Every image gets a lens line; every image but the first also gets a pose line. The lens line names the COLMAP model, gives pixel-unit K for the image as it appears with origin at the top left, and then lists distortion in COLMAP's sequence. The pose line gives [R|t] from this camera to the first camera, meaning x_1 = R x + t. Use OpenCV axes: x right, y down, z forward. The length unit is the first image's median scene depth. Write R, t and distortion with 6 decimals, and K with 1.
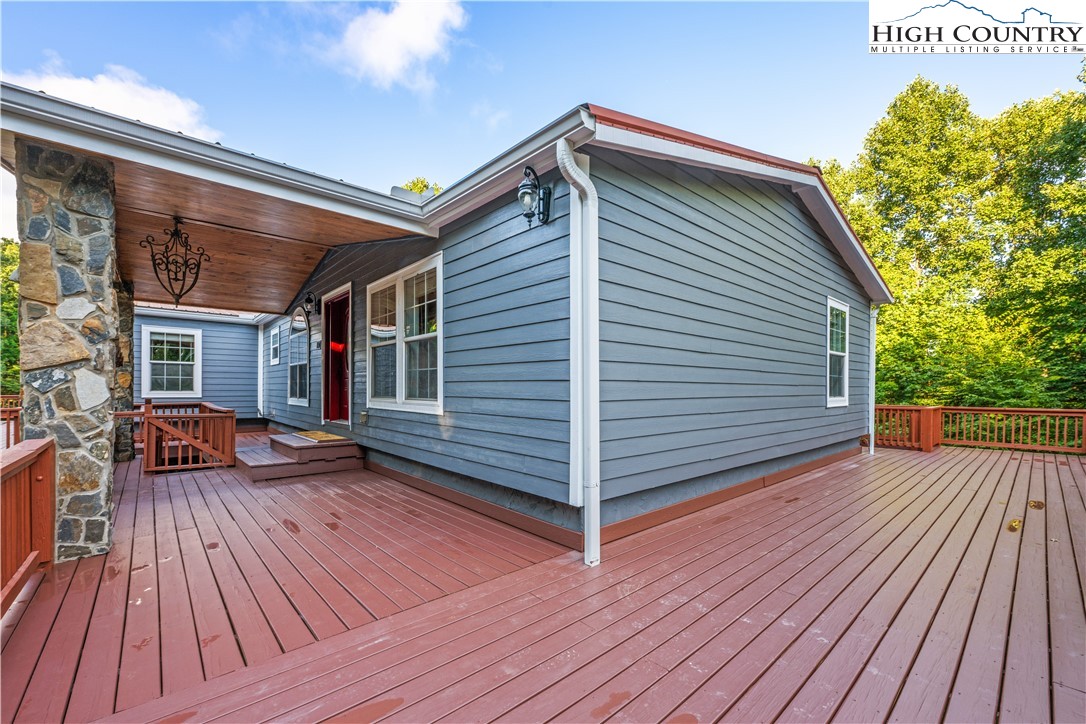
lens RADIAL K [[440.7, 0, 539.0], [0, 440.7, 391.0], [0, 0, 1]] dist [0.001875, 0.000104]
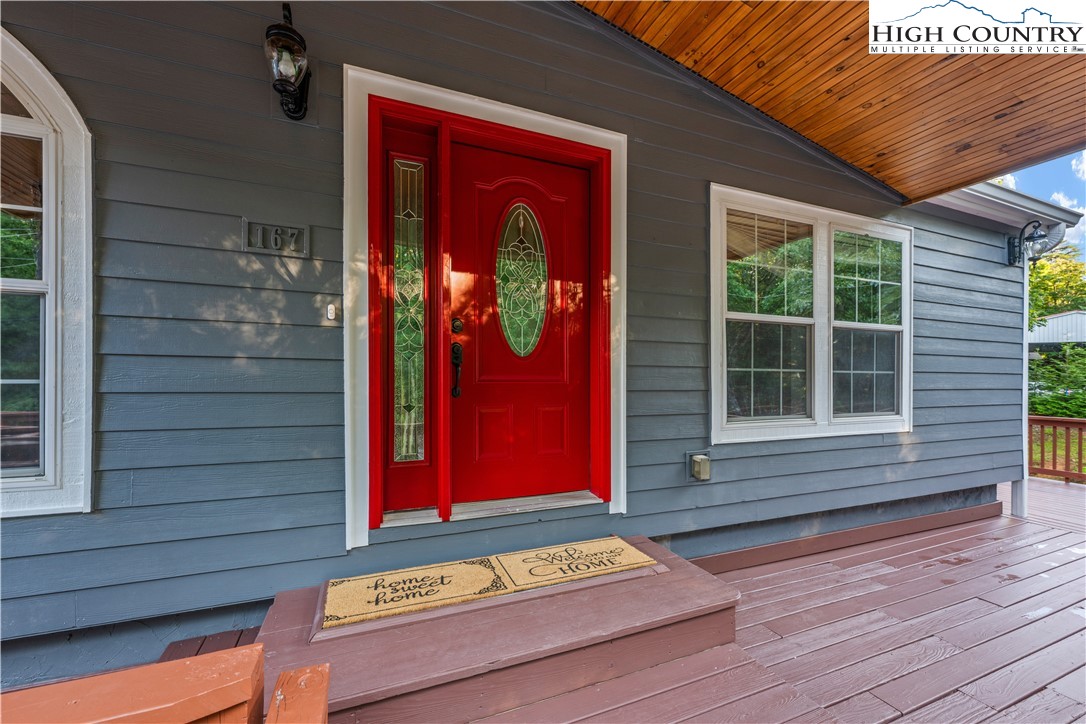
lens RADIAL K [[440.7, 0, 546.2], [0, 440.7, 381.0], [0, 0, 1]] dist [0.001875, 0.000104]
pose [[0.320818, 0.002211, 0.947138, -1.115461], [0.003696, 0.999987, -0.003586, -0.034863], [-0.947134, 0.004651, 0.320806, 1.276621]]
